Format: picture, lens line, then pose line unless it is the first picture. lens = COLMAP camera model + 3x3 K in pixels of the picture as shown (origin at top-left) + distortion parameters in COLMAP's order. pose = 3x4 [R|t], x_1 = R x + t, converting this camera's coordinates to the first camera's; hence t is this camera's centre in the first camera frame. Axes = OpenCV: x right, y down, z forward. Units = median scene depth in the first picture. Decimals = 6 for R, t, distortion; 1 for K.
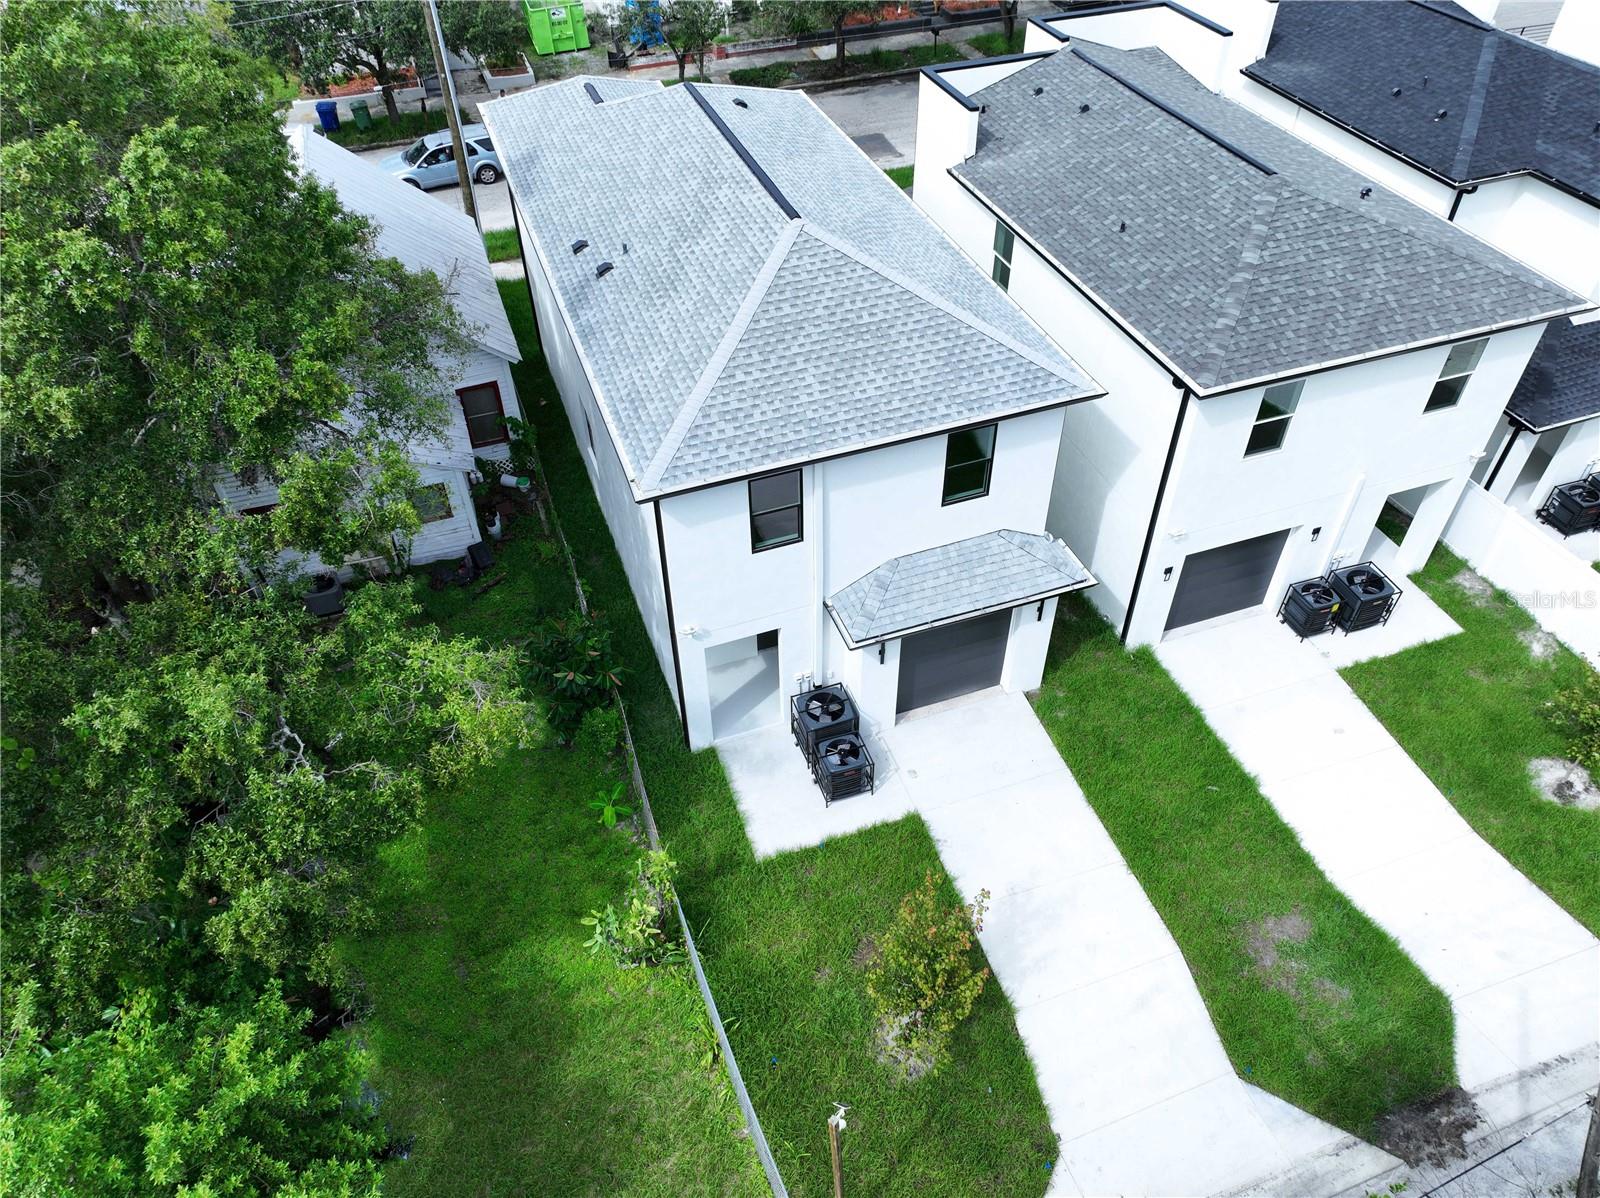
lens RADIAL K [[1127.8, 0, 795.9], [0, 1127.8, 614.6], [0, 0, 1]] dist [0.001826, 0.015403]
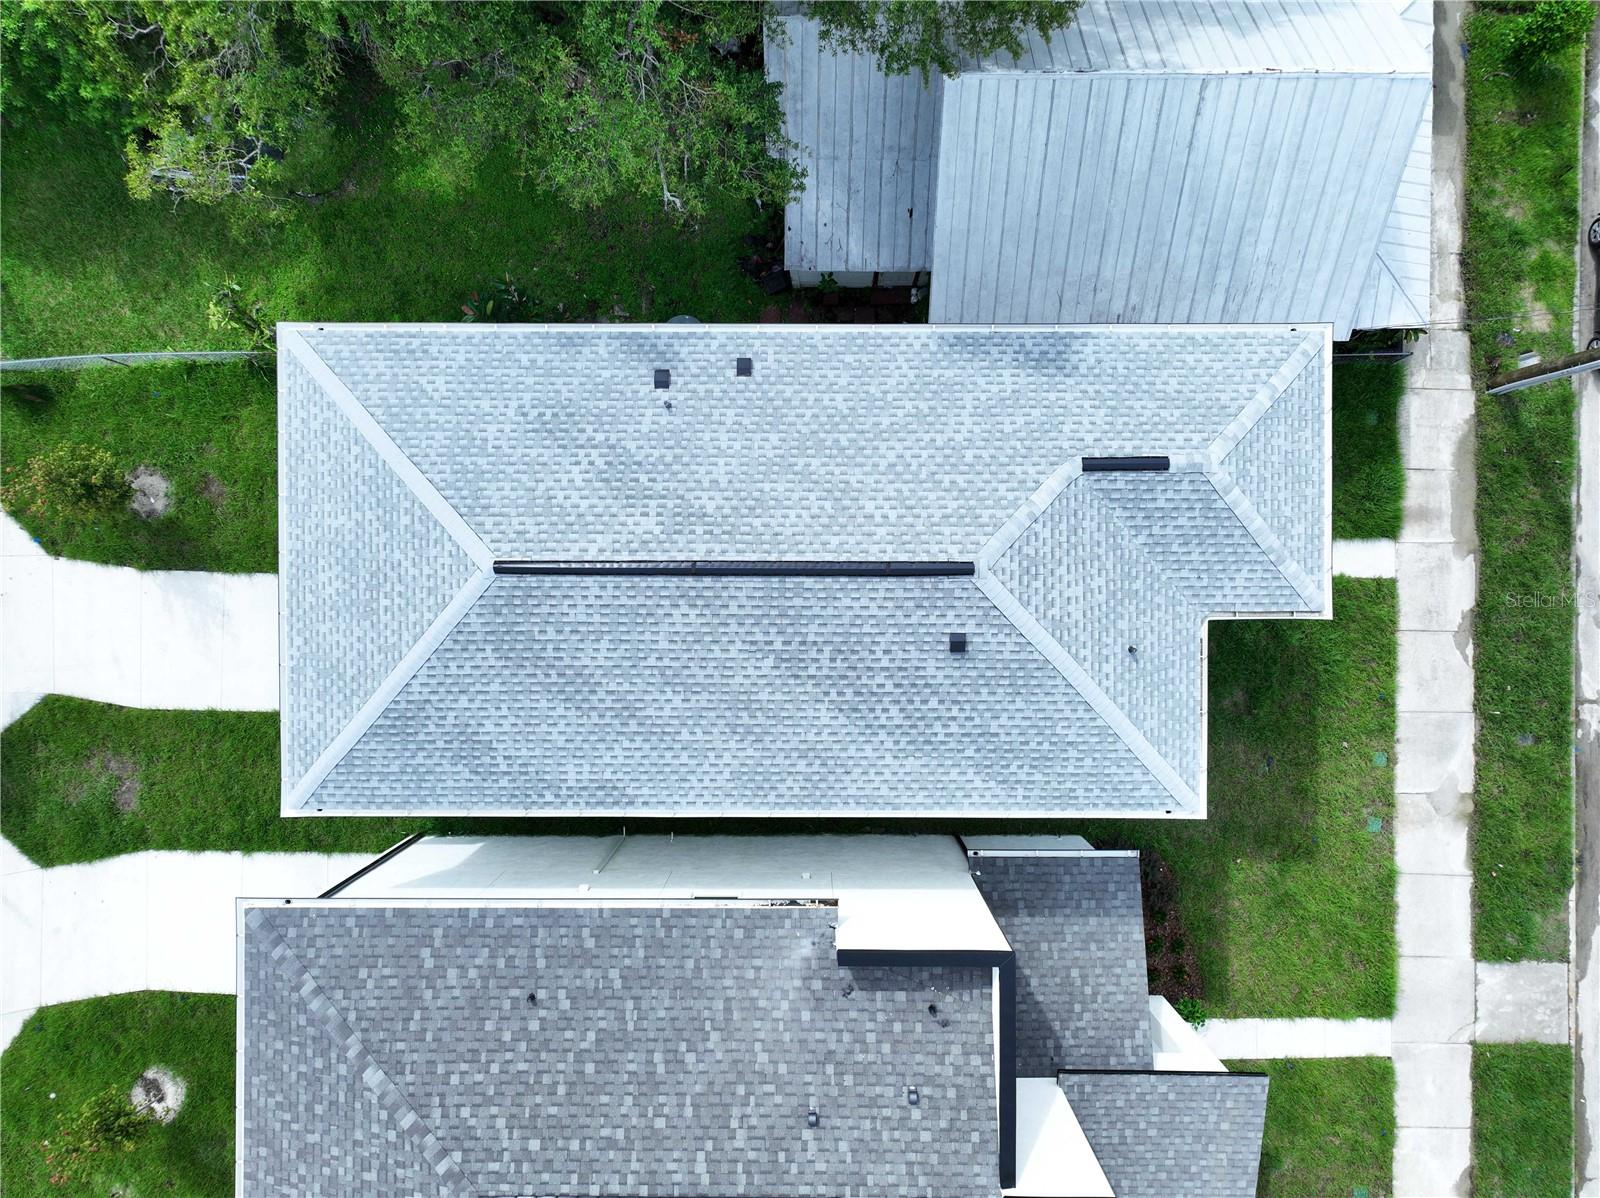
lens RADIAL K [[1127.8, 0, 800.6], [0, 1127.8, 584.0], [0, 0, 1]] dist [0.001826, 0.015403]
pose [[-0.335291, 0.942010, 0.014024, -0.073142], [-0.648531, -0.241579, 0.721836, -1.056810], [0.683365, 0.232930, 0.691922, 0.537908]]
